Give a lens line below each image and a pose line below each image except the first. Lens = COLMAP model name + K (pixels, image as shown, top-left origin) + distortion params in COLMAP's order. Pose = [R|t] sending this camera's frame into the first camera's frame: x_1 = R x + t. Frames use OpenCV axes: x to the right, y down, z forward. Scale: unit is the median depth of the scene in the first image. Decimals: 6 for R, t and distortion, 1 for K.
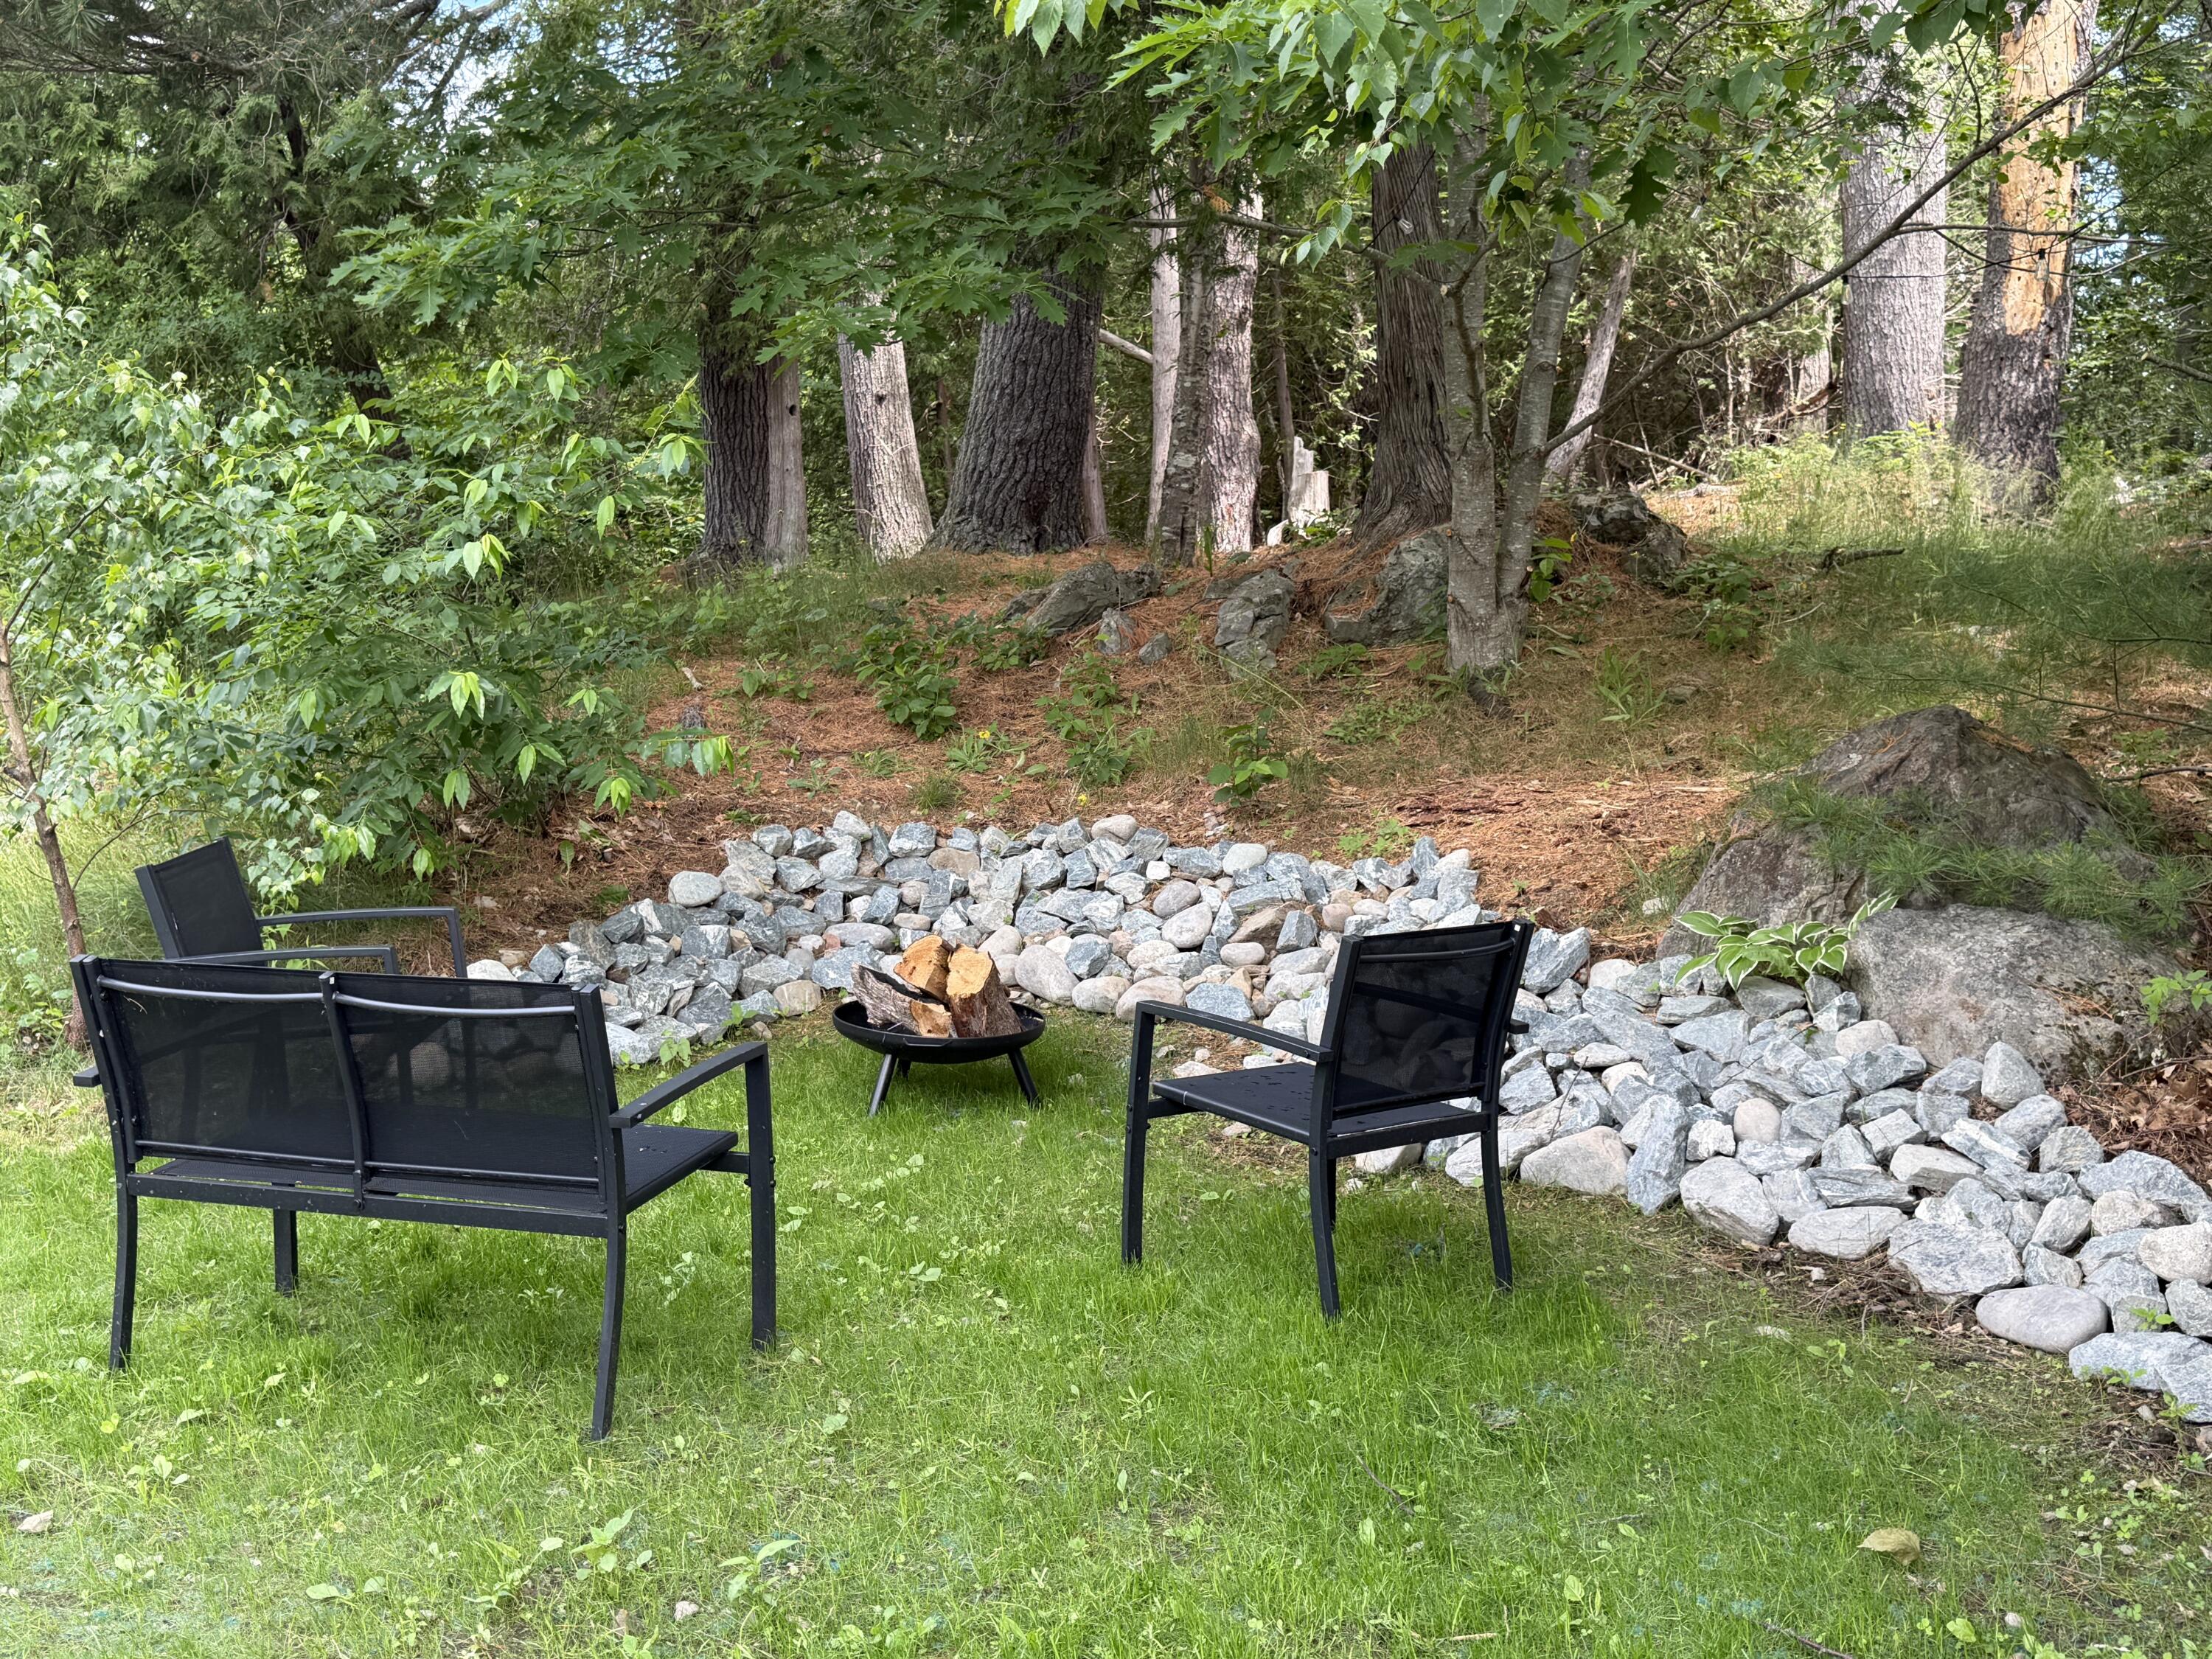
lens RADIAL K [[2371.5, 0, 1106.0], [0, 2371.5, 829.5], [0, 0, 1]] dist [0.185703, -0.408583]
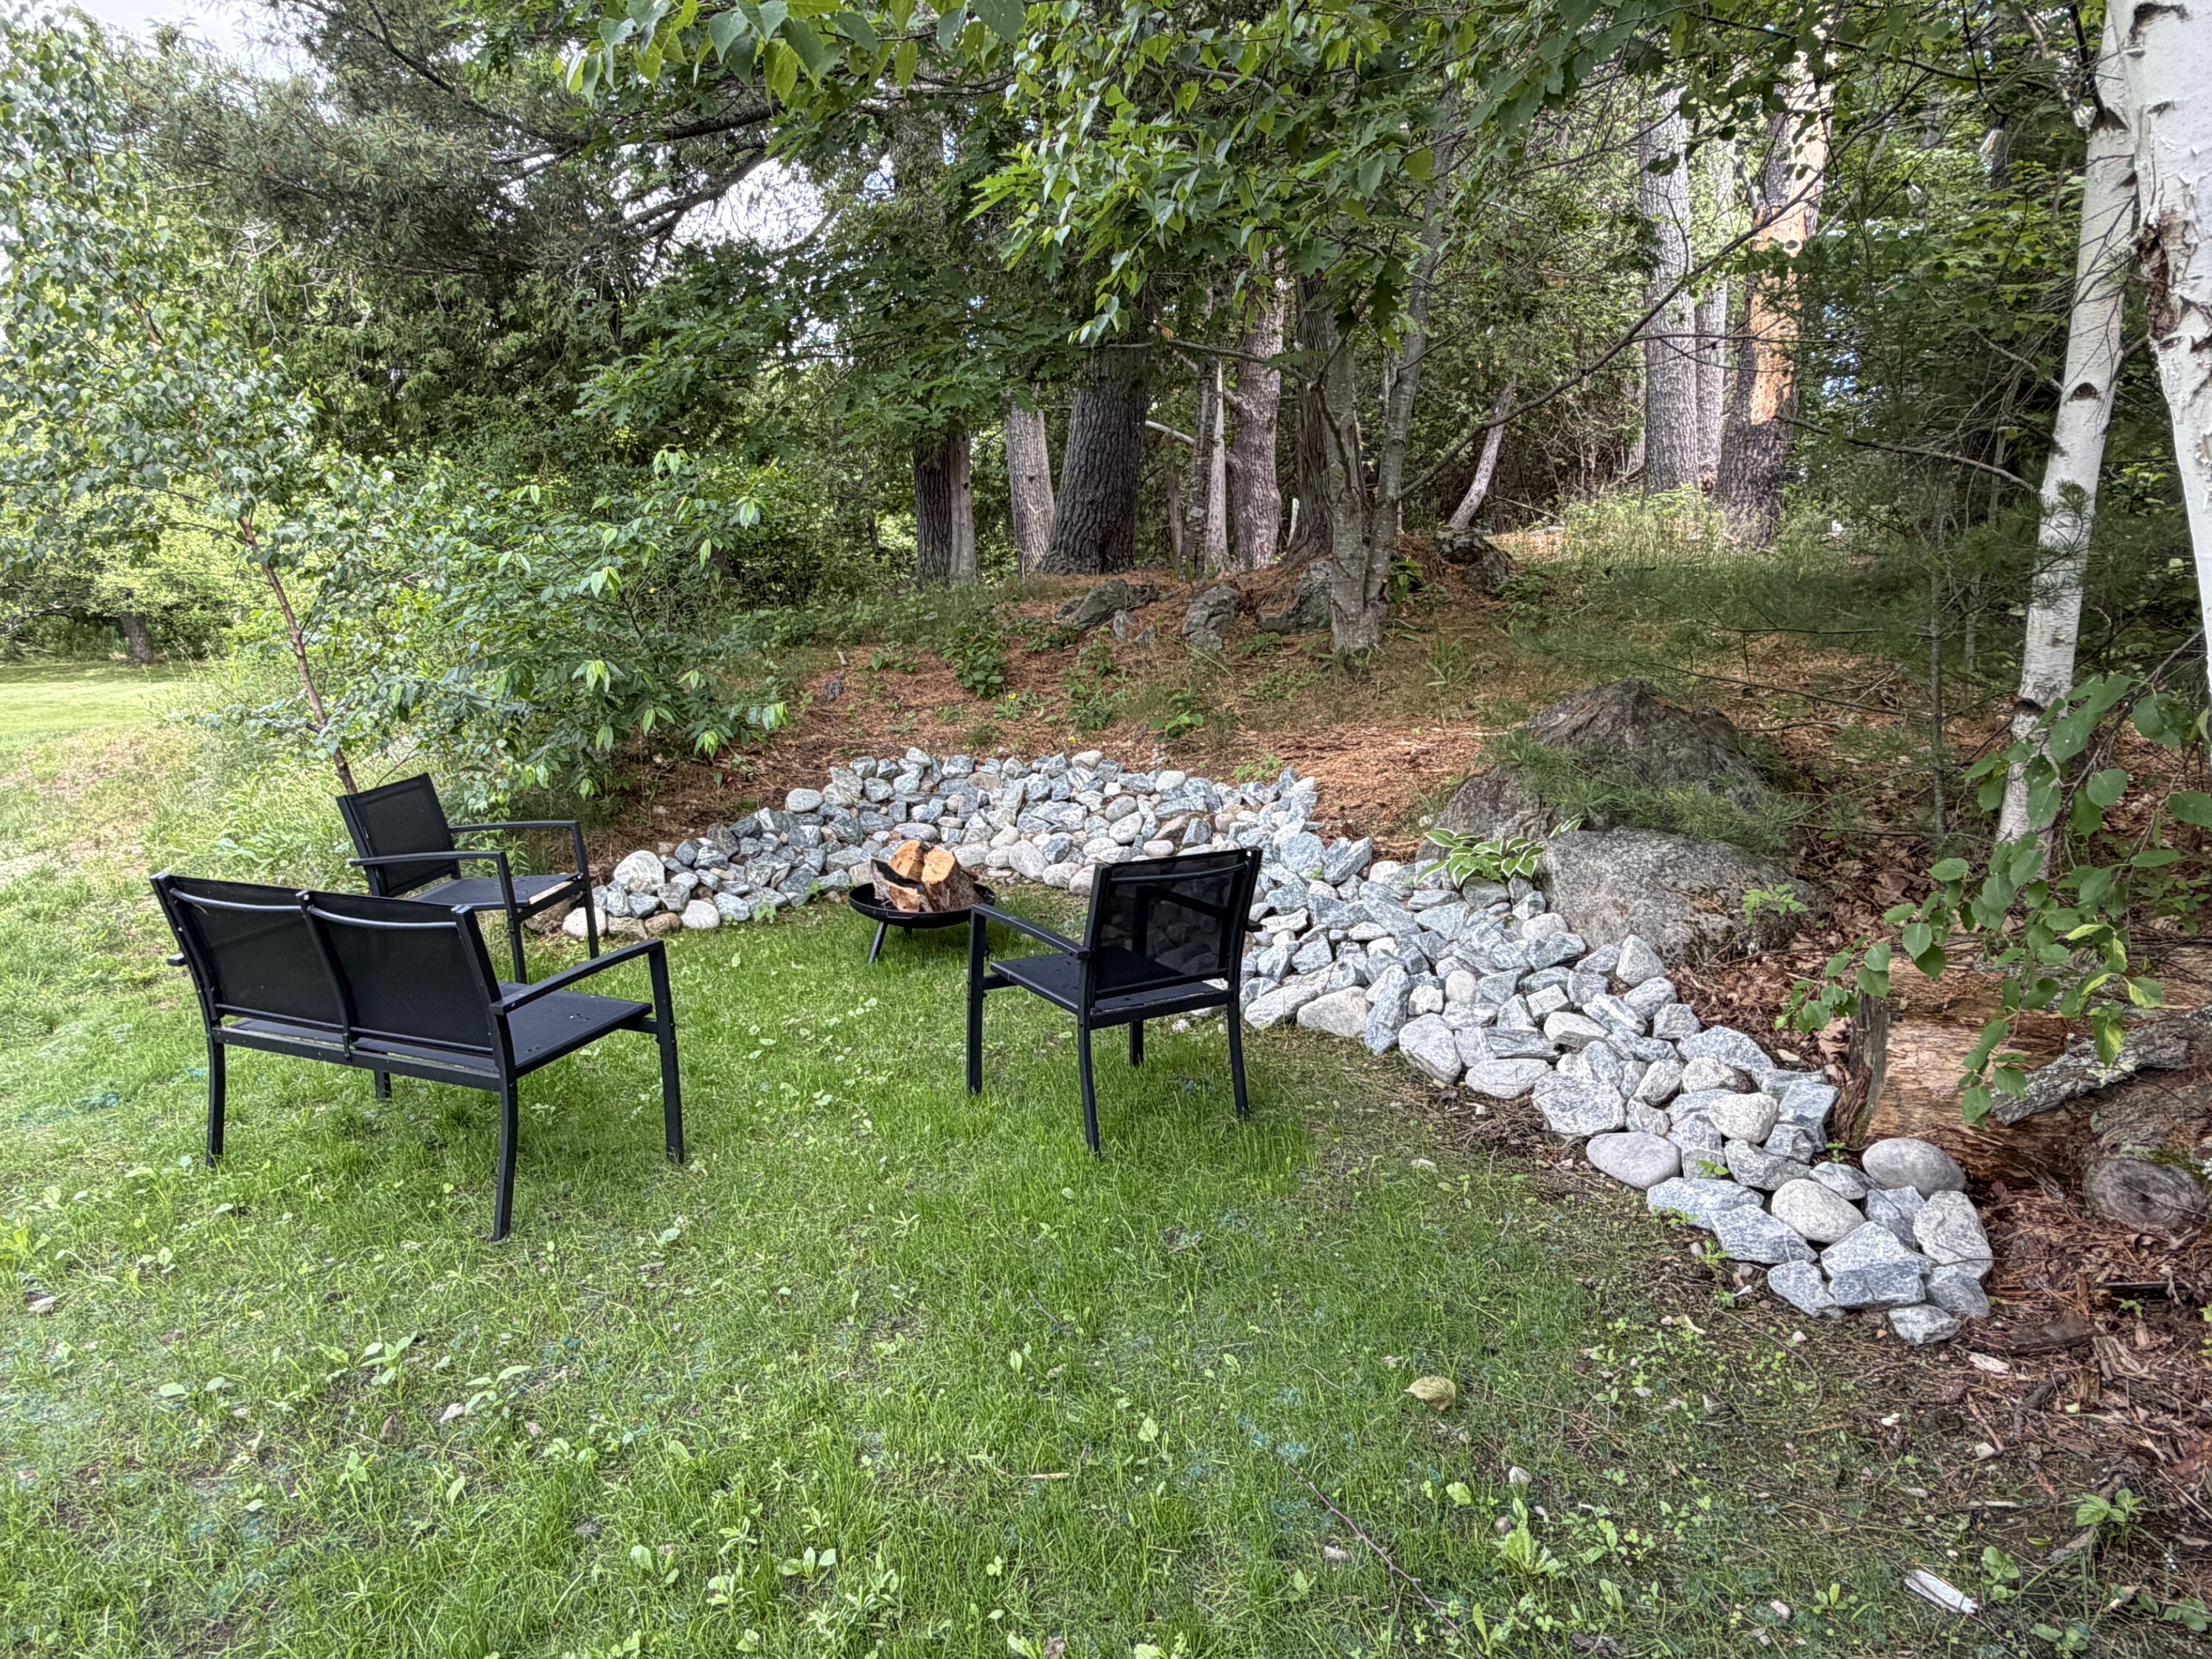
lens RADIAL K [[1397.6, 0, 1106.0], [0, 1397.6, 829.5], [0, 0, 1]] dist [0.002143, 0.000667]
pose [[0.995422, 0.006174, -0.095375, 0.125622], [-0.000115, 0.997988, 0.063406, -0.015732], [0.095574, -0.063105, 0.993420, 0.170562]]
